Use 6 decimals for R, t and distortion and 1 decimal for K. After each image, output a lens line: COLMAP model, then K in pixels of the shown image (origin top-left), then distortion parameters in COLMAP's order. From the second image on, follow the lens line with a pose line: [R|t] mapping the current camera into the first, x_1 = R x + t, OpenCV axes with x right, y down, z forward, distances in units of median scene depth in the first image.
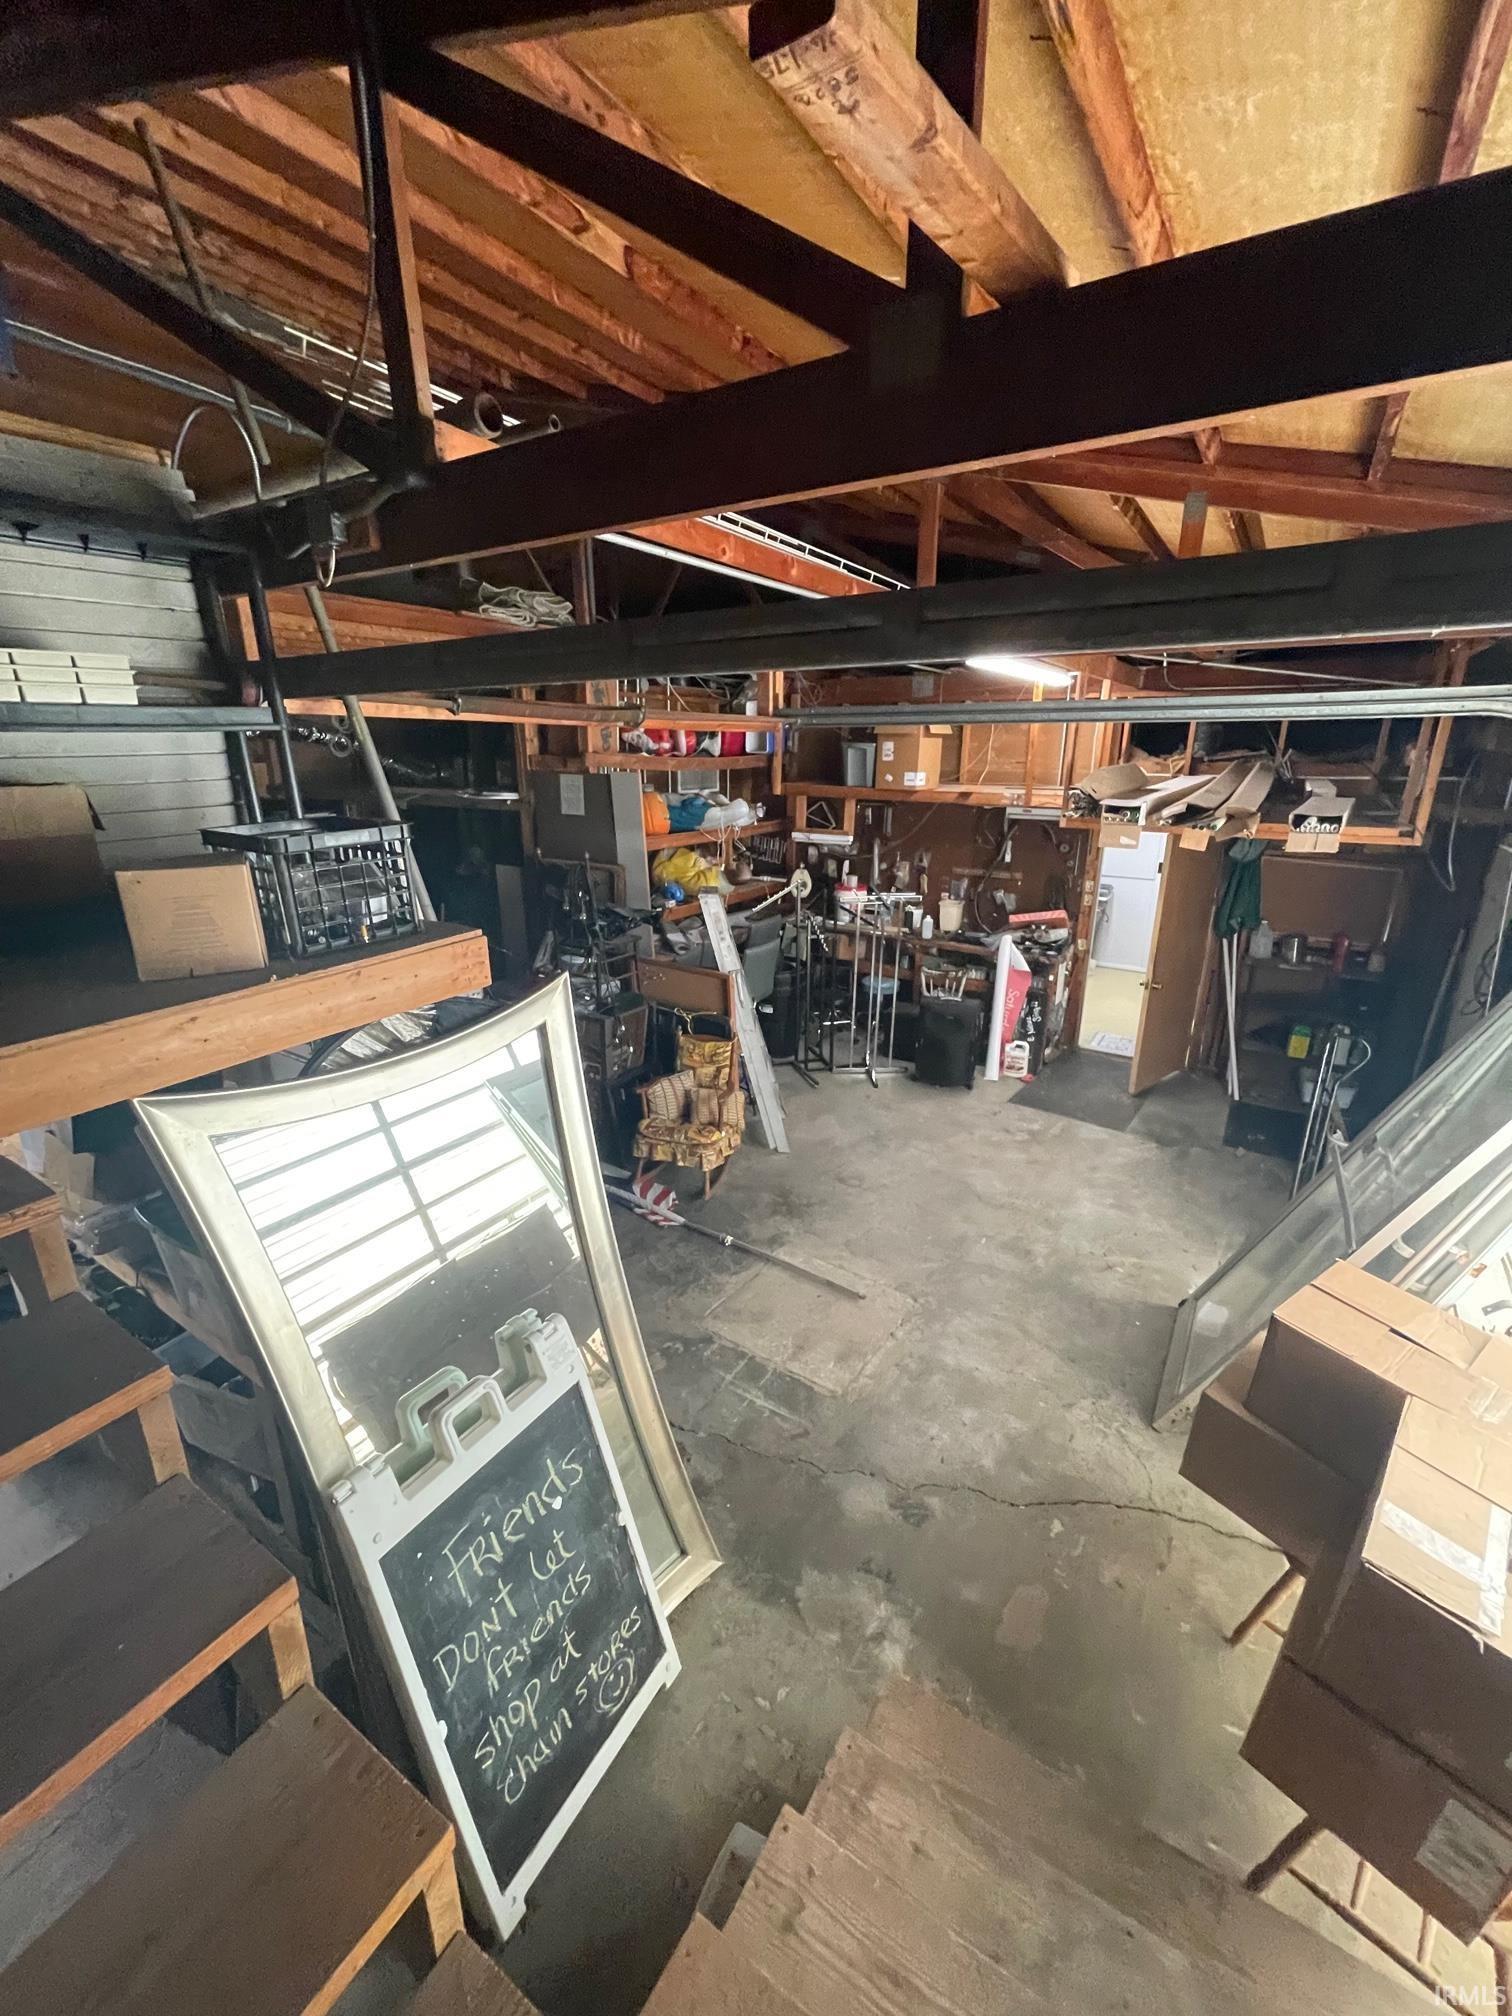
lens RADIAL K [[815.8, 0, 754.6], [0, 815.8, 1006.9], [0, 0, 1]] dist [-0.007207, 0.002962]
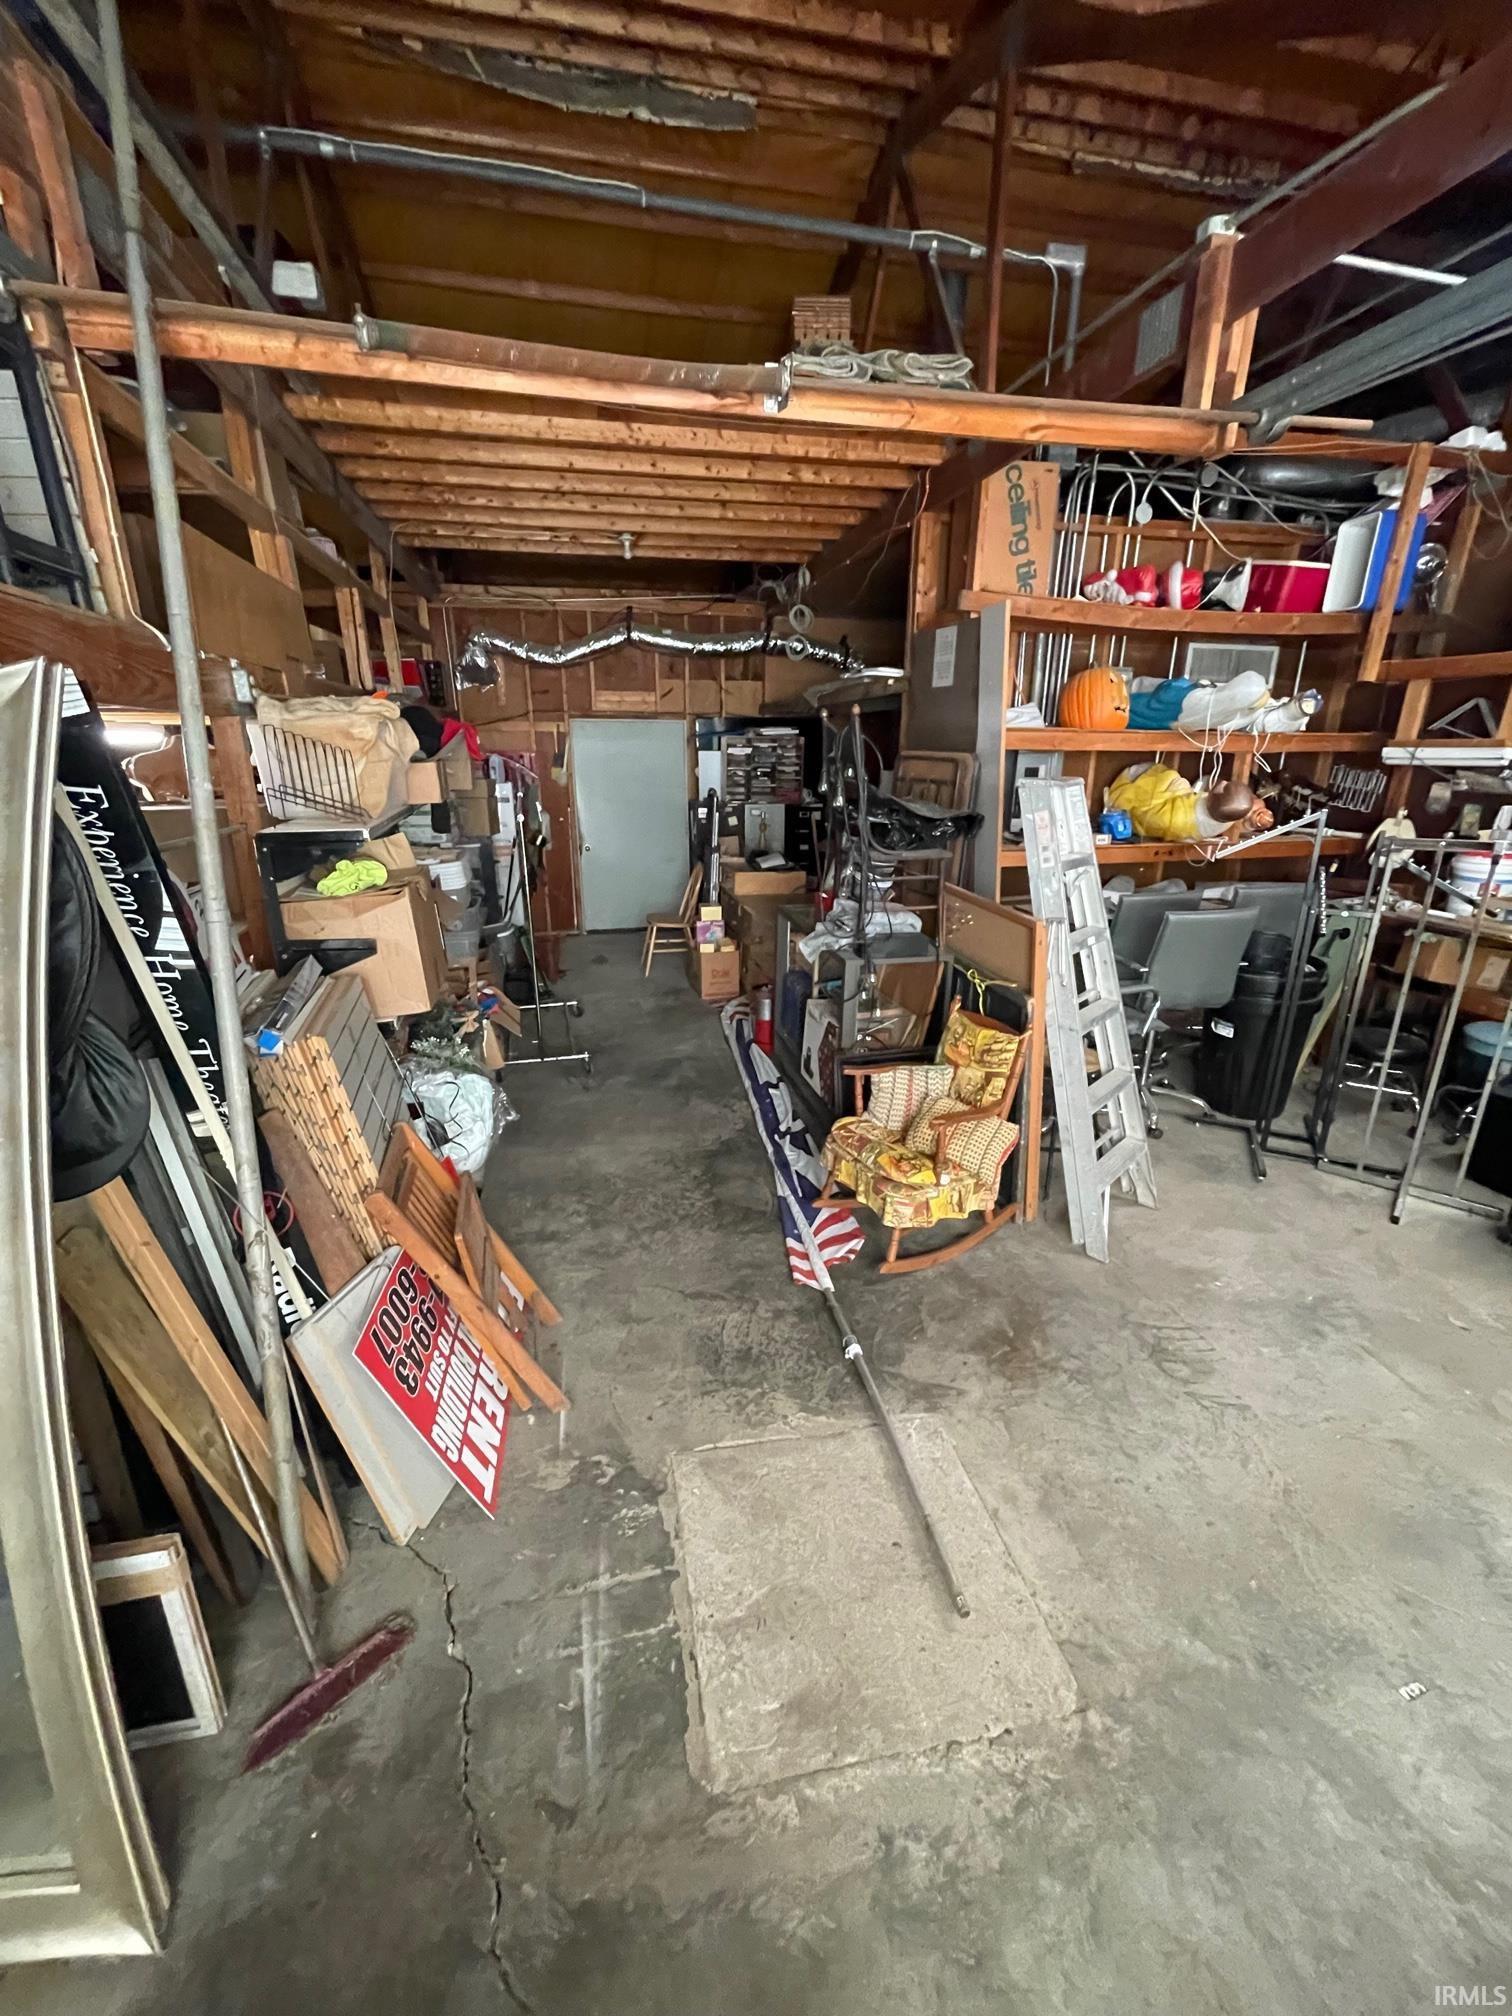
lens RADIAL K [[815.8, 0, 758.9], [0, 815.8, 1003.0], [0, 0, 1]] dist [-0.007207, 0.002962]
pose [[0.712549, 0.209479, -0.669621, 0.620124], [-0.214471, 0.973738, 0.076397, 0.040402], [0.668039, 0.089178, 0.738764, 1.233208]]
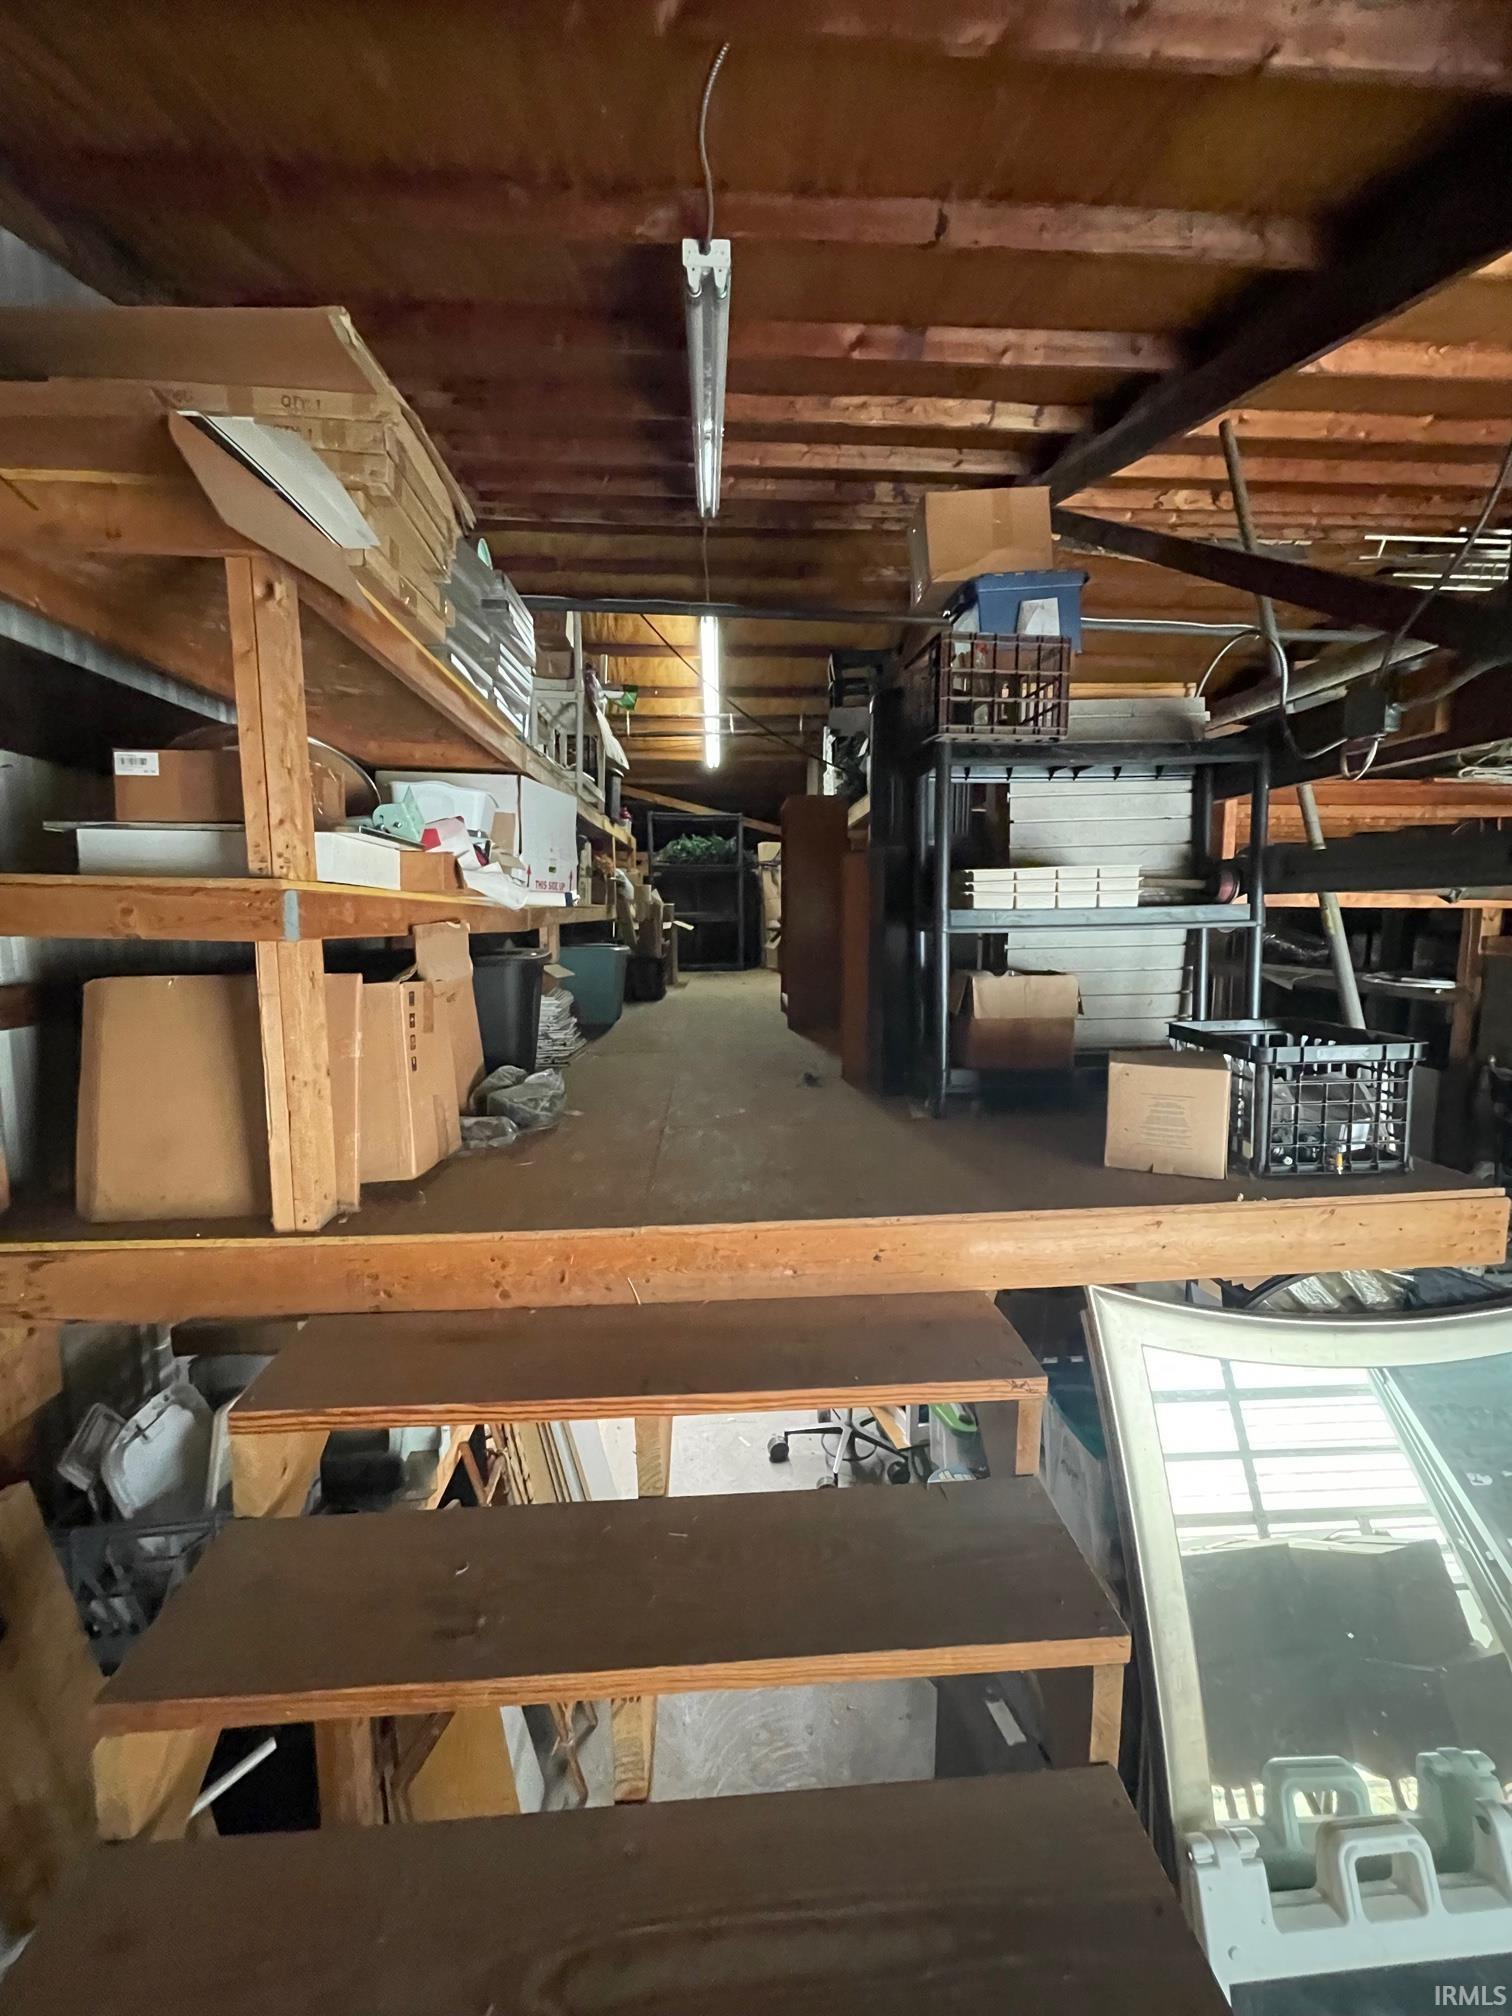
lens RADIAL K [[815.8, 0, 752.4], [0, 815.8, 1009.1], [0, 0, 1]] dist [-0.007207, 0.002962]
pose [[0.580771, 0.088569, -0.809235, -0.134049], [-0.244994, 0.966995, -0.069992, -0.029776], [0.776326, 0.238907, 0.583301, -0.006614]]
